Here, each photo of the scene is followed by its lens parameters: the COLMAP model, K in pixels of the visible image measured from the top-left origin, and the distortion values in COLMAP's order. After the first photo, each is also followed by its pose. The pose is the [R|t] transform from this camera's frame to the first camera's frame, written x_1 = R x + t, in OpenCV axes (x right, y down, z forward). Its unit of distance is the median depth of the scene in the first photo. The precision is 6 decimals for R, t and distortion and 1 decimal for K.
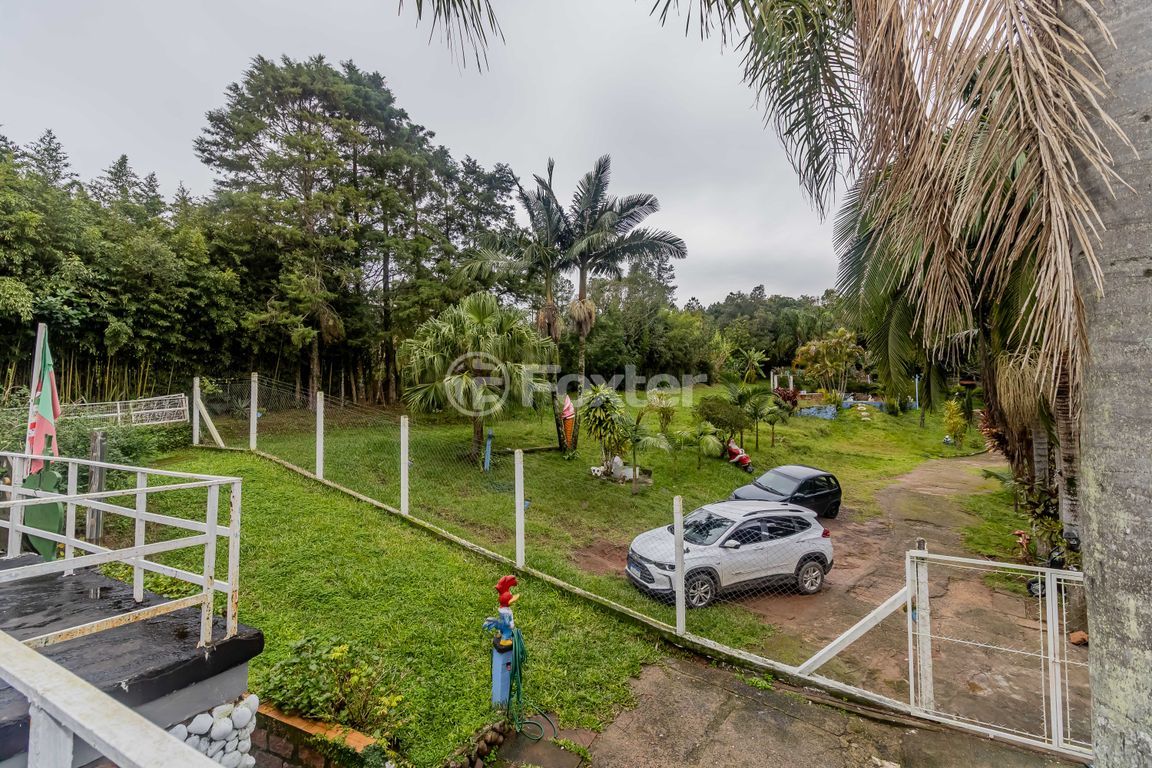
lens RADIAL K [[530.3, 0, 576.0], [0, 530.3, 384.0], [0, 0, 1]] dist [0.005643, 0.000318]
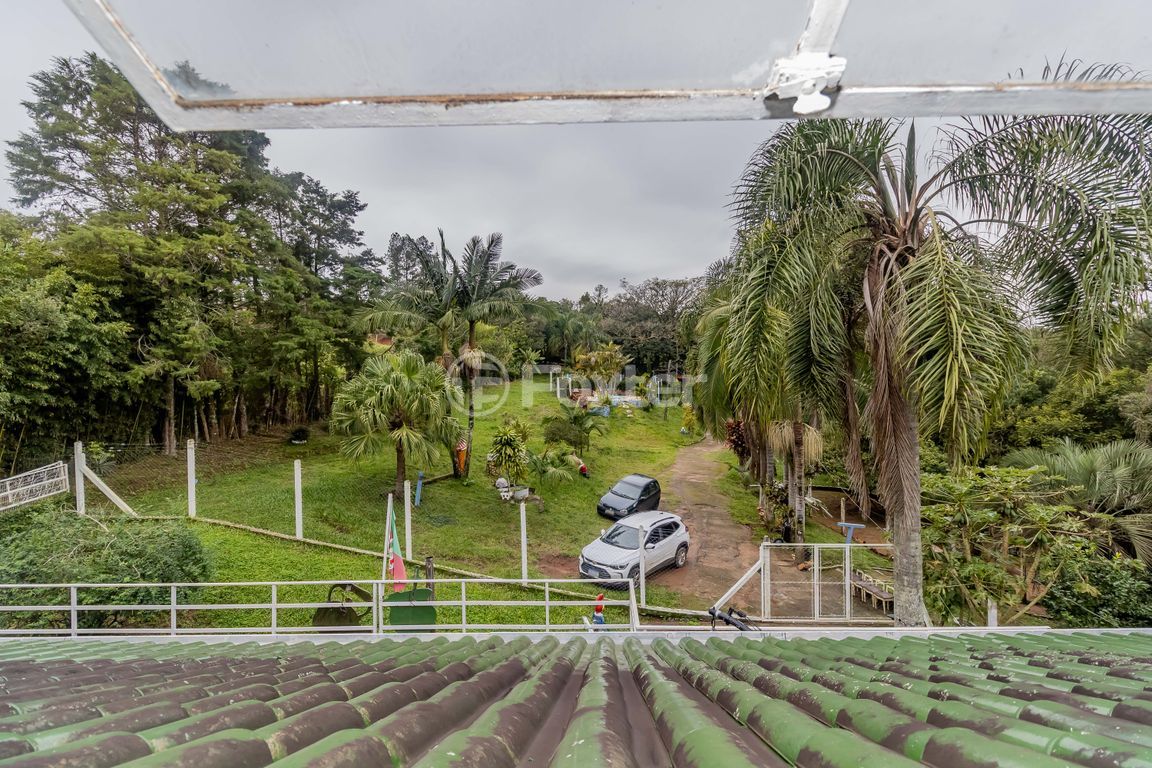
lens RADIAL K [[530.3, 0, 576.0], [0, 530.3, 384.0], [0, 0, 1]] dist [0.005643, 0.000318]
pose [[0.886257, -0.015019, 0.462950, -0.354734], [-0.006501, 0.998972, 0.044854, -0.144322], [-0.463148, -0.042762, 0.885249, -0.168303]]
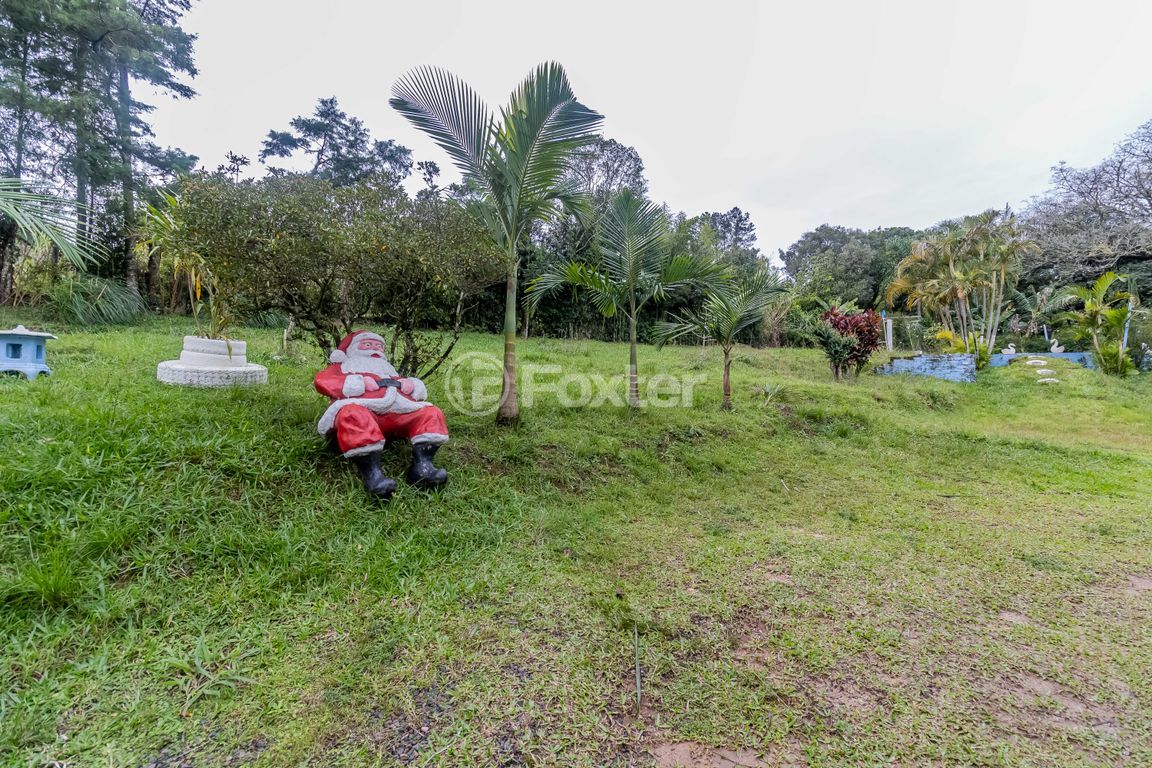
lens RADIAL K [[530.3, 0, 576.0], [0, 530.3, 384.0], [0, 0, 1]] dist [0.005643, 0.000318]
pose [[0.979060, -0.004720, -0.203518, 0.497872], [0.003109, 0.999961, -0.008233, 0.149641], [0.203549, 0.007427, 0.979037, 0.968207]]
